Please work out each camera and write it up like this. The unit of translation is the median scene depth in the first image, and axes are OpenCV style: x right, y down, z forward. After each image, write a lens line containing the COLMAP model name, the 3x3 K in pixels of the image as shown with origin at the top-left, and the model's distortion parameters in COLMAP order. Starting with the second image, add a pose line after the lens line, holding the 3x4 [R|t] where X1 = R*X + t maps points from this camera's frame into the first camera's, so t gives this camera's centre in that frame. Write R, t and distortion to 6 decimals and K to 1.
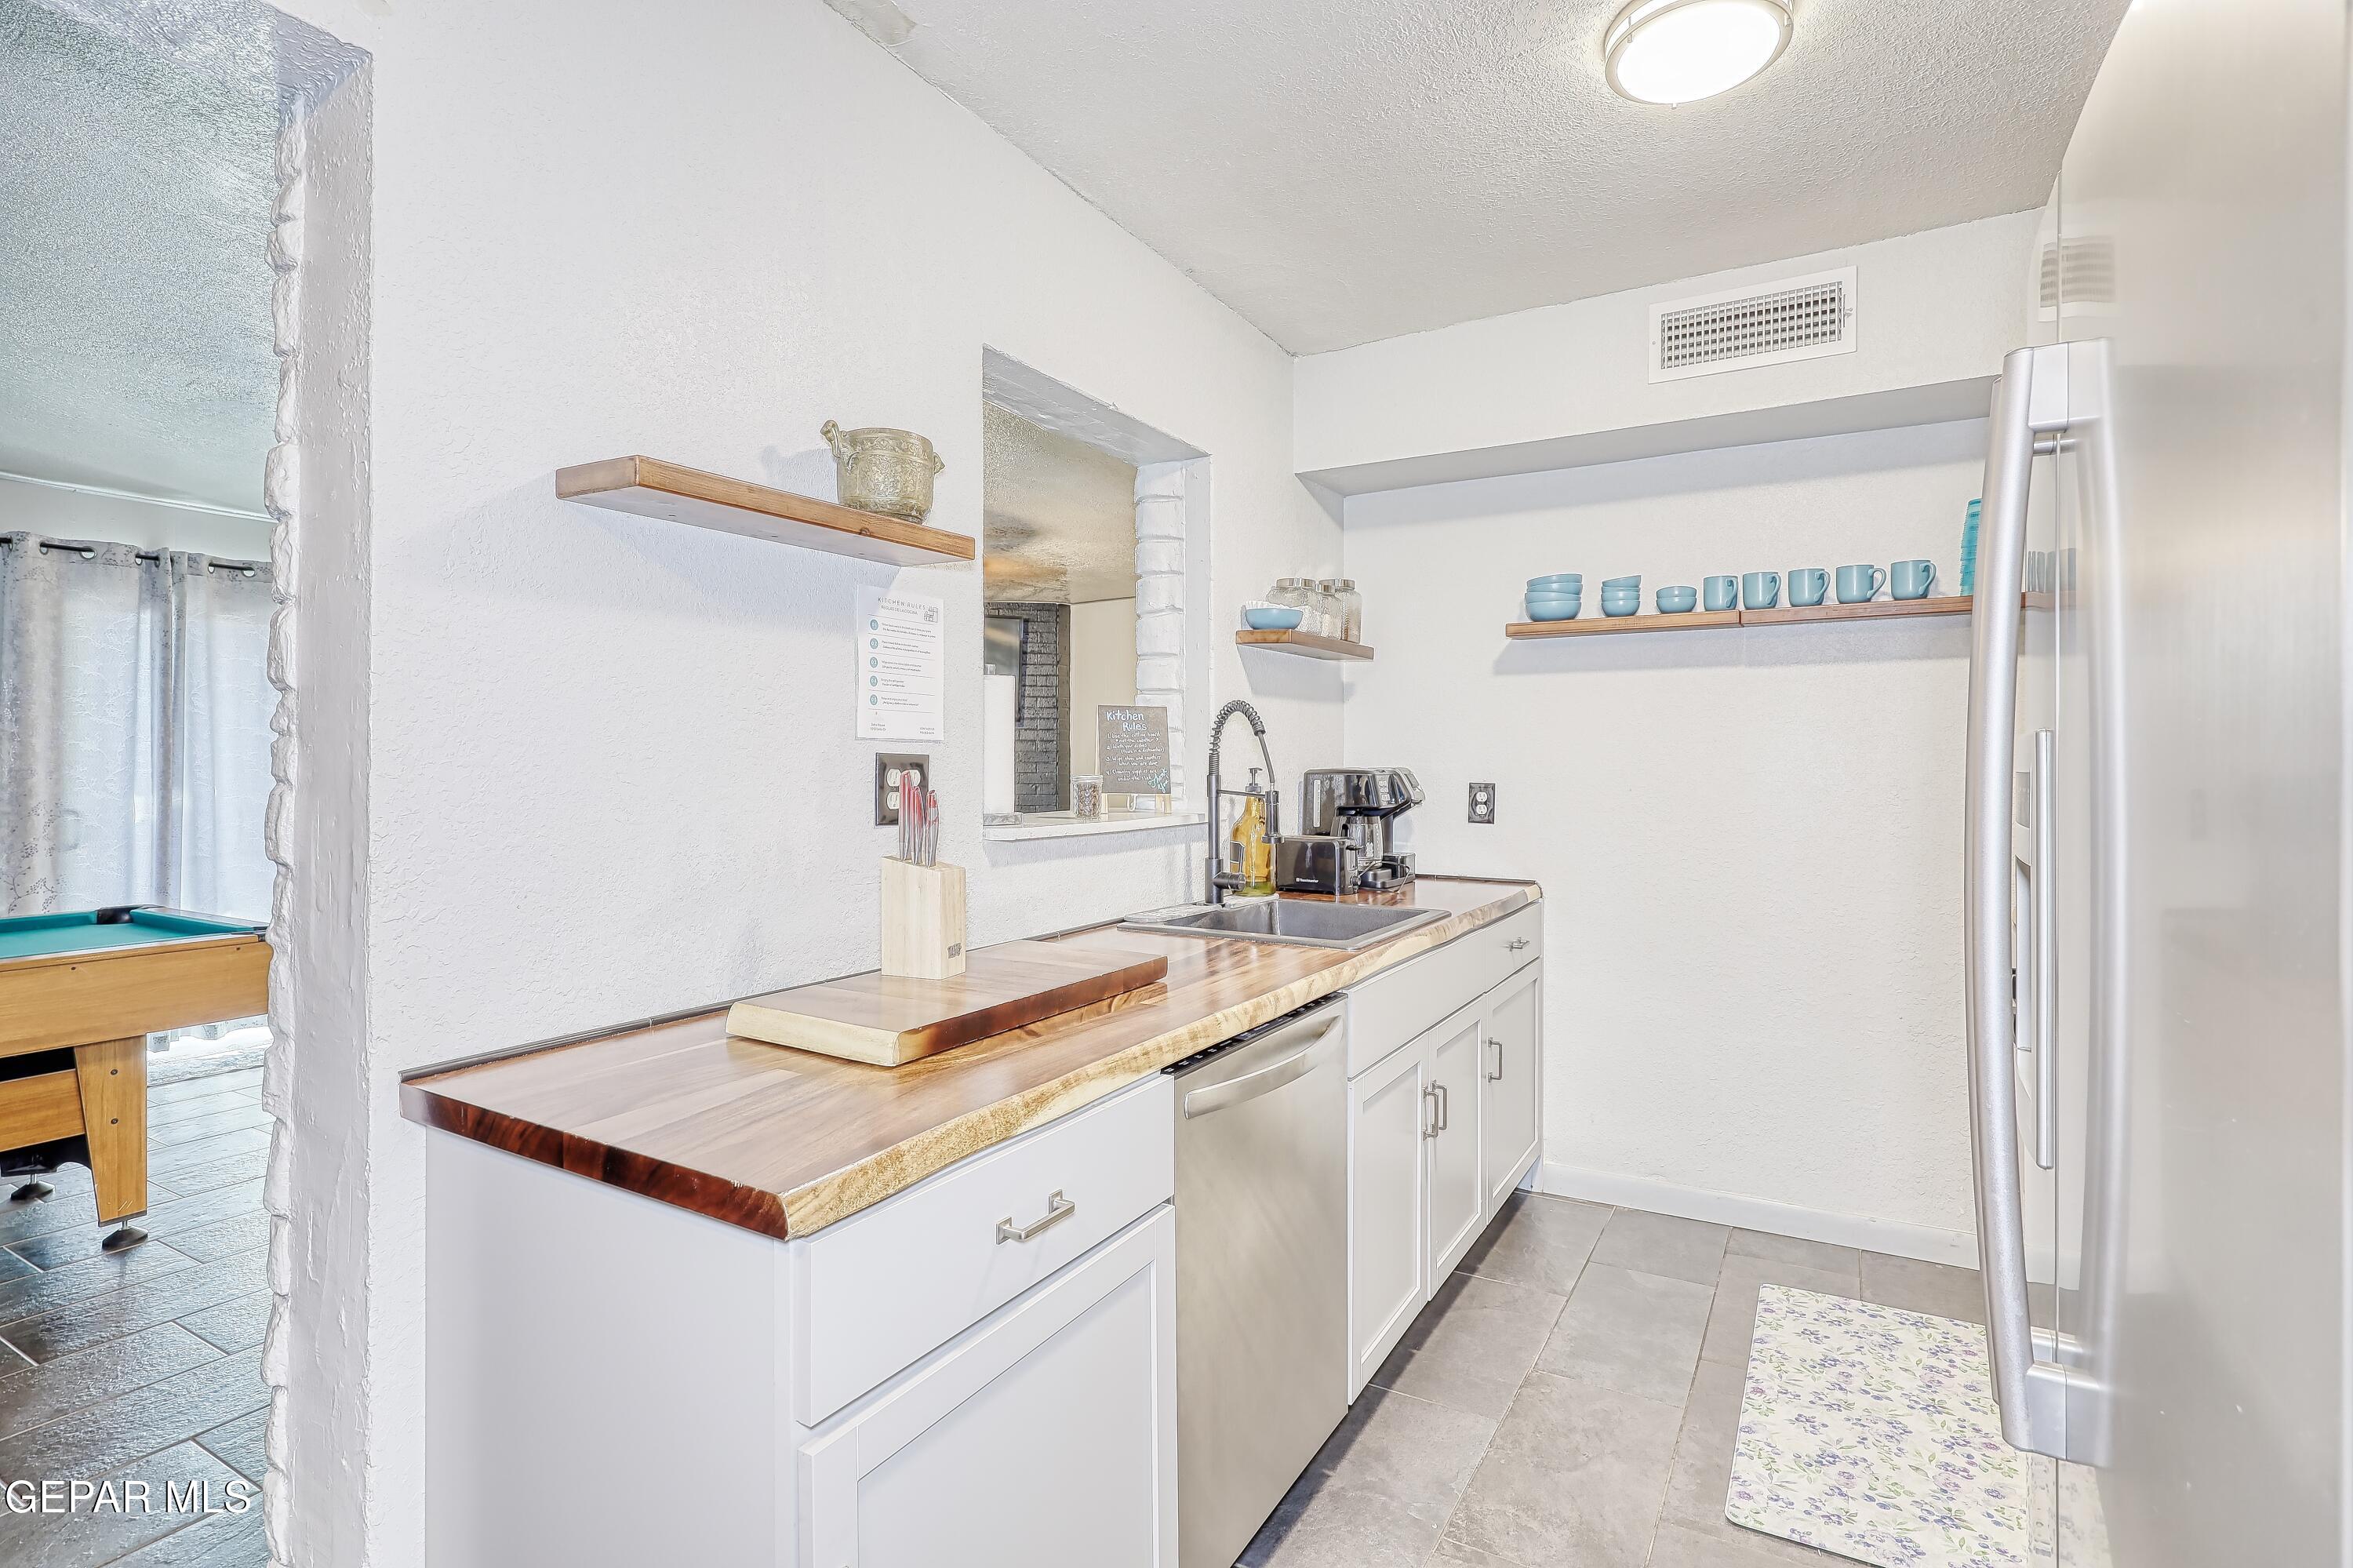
lens RADIAL K [[1114.5, 0, 1217.0], [0, 1114.5, 761.9], [0, 0, 1]] dist [-0.002219, 0.001410]
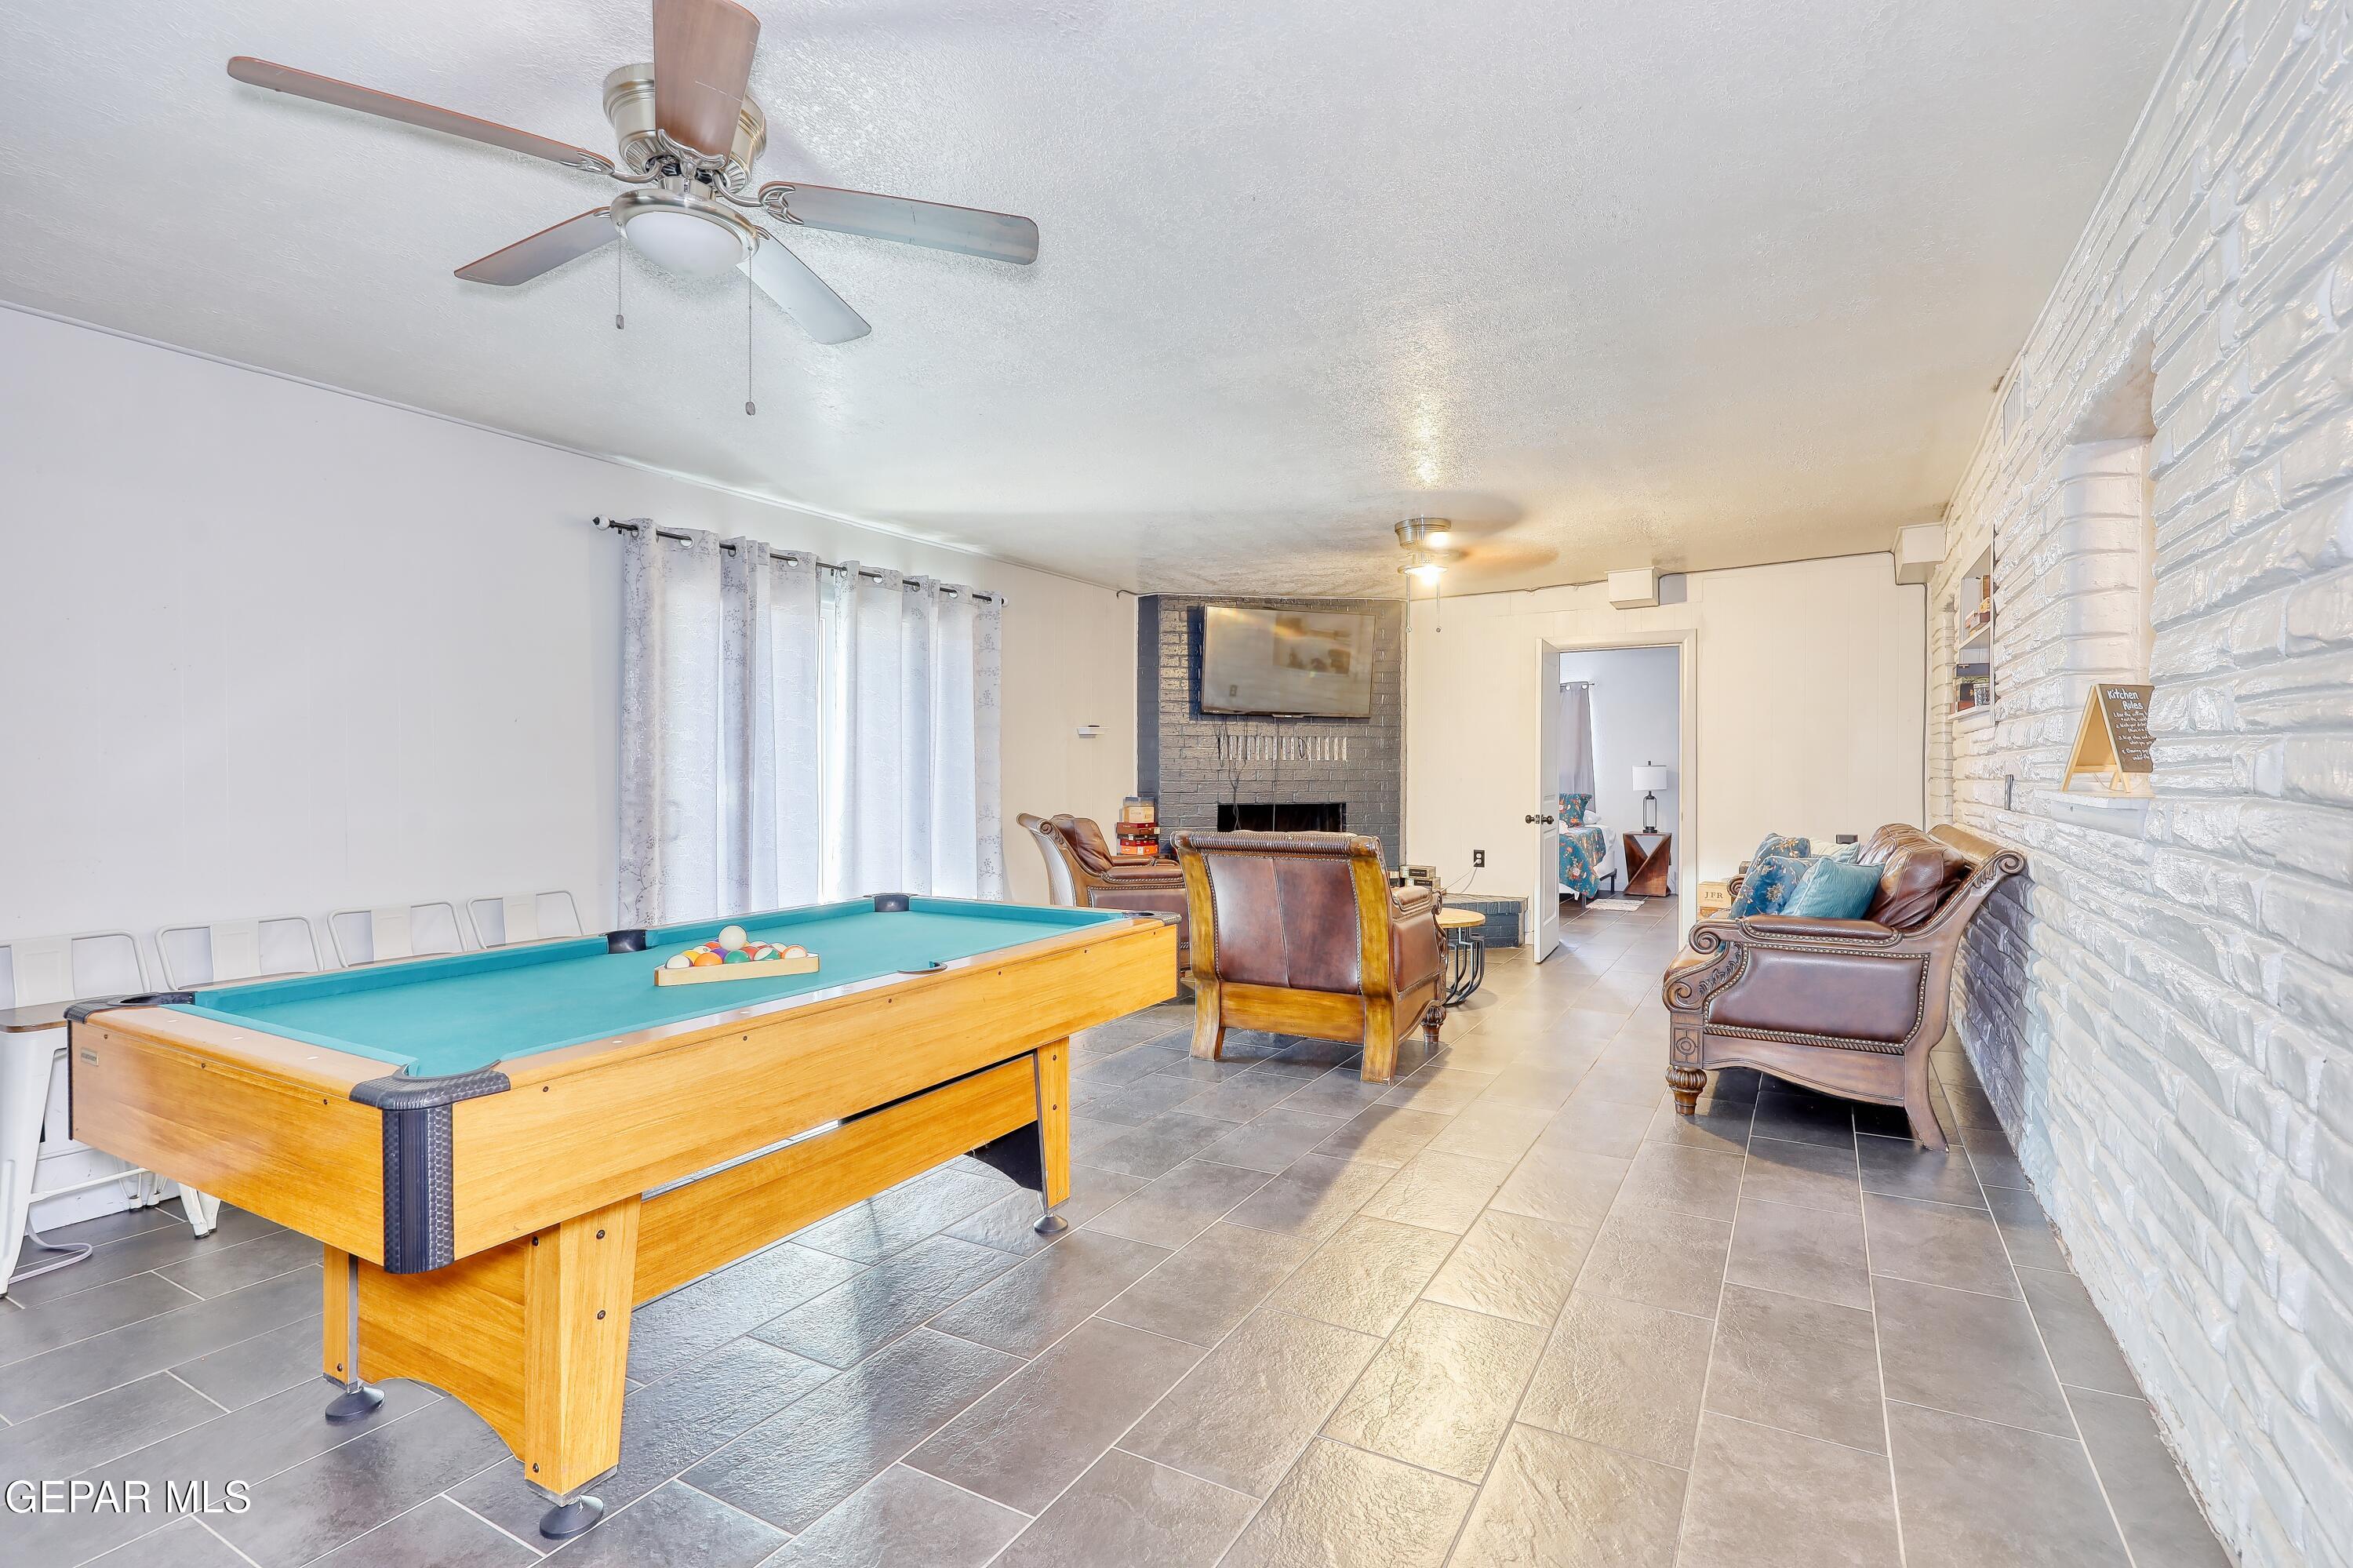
lens RADIAL K [[1114.5, 0, 1177.5], [0, 1114.5, 778.4], [0, 0, 1]] dist [-0.002219, 0.001410]
pose [[1.000000, -0.000878, 0.000093, -1.211680], [0.000877, 0.999954, 0.009559, 0.029254], [-0.000101, -0.009559, 0.999954, 0.017488]]
